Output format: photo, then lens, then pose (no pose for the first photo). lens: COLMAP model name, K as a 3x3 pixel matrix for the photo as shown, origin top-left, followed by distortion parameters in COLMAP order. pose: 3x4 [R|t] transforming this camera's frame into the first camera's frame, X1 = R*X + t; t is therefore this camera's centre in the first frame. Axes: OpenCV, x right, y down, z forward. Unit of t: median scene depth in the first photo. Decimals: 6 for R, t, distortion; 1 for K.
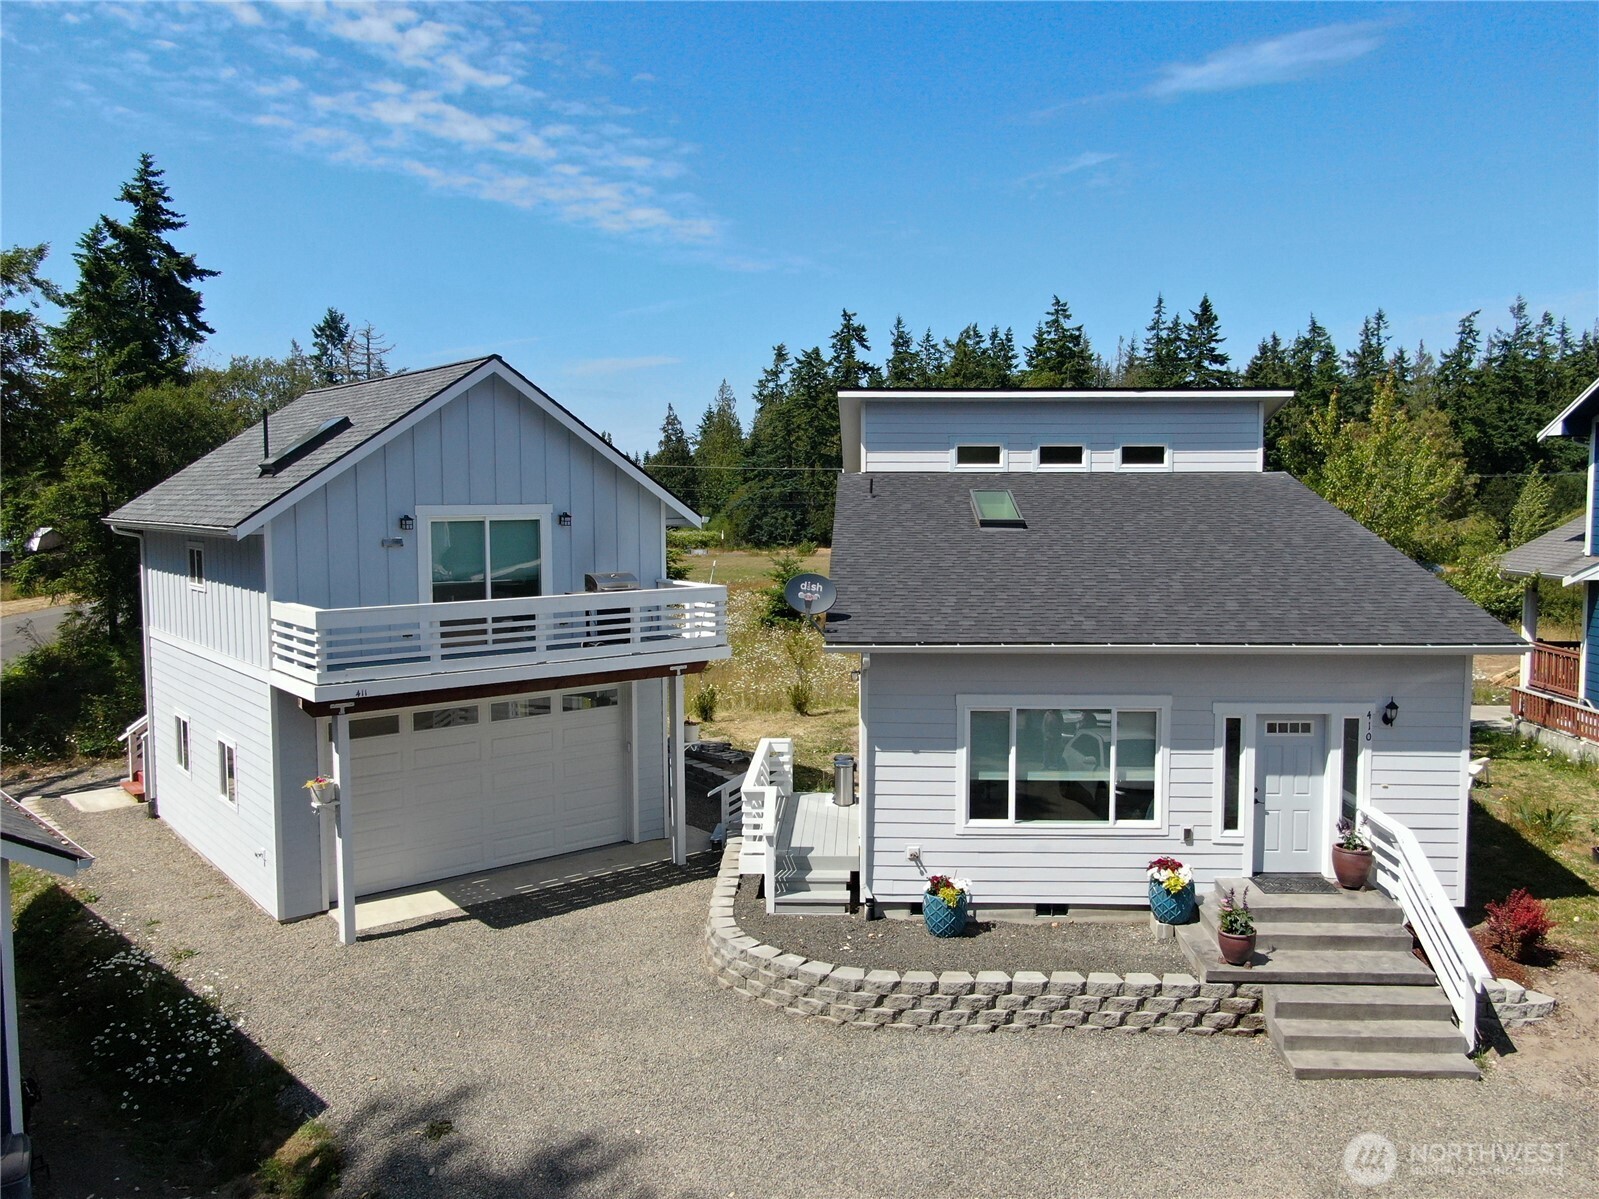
lens RADIAL K [[1221.5, 0, 820.4], [0, 1221.5, 590.7], [0, 0, 1]] dist [-0.003055, 0.016322]
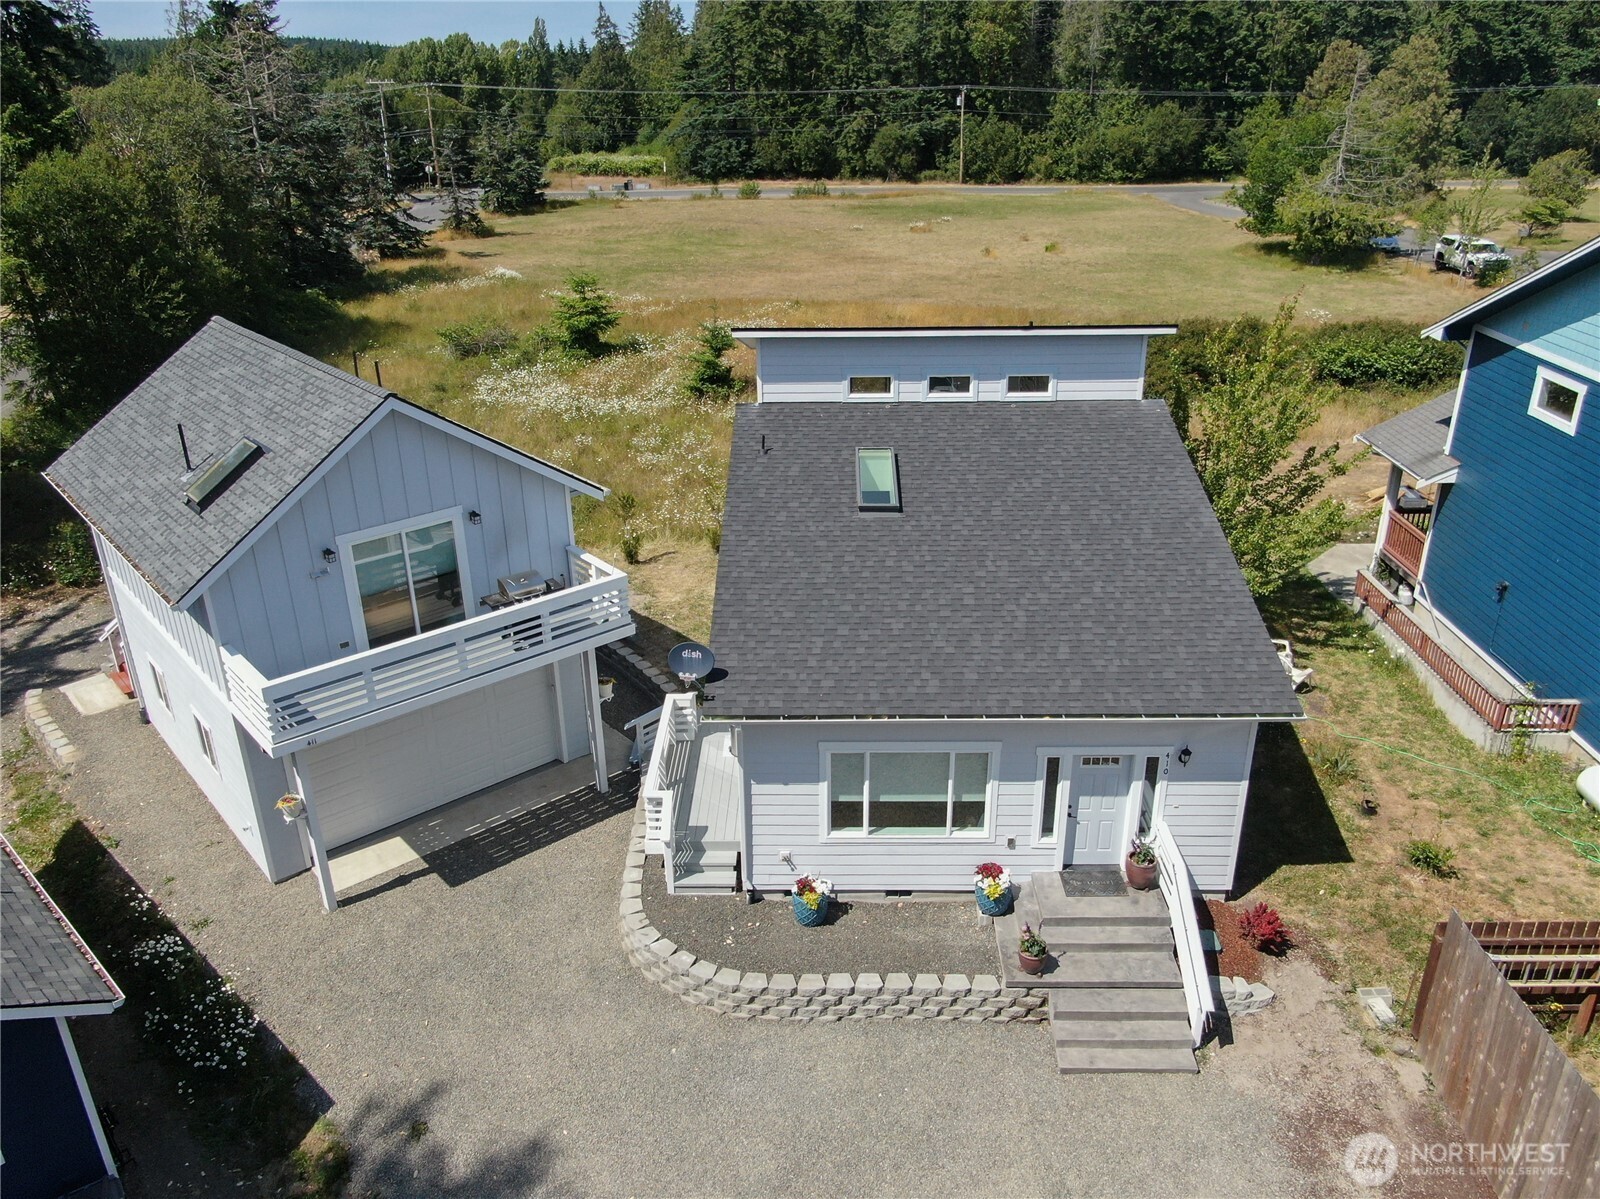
lens RADIAL K [[1213.5, 0, 785.3], [0, 1213.5, 608.3], [0, 0, 1]] dist [-0.003994, 0.010533]
pose [[0.999845, -0.017623, -0.000521, 0.081337], [0.016732, 0.939170, 0.343046, -0.432400], [-0.005556, -0.343001, 0.939319, -0.050160]]
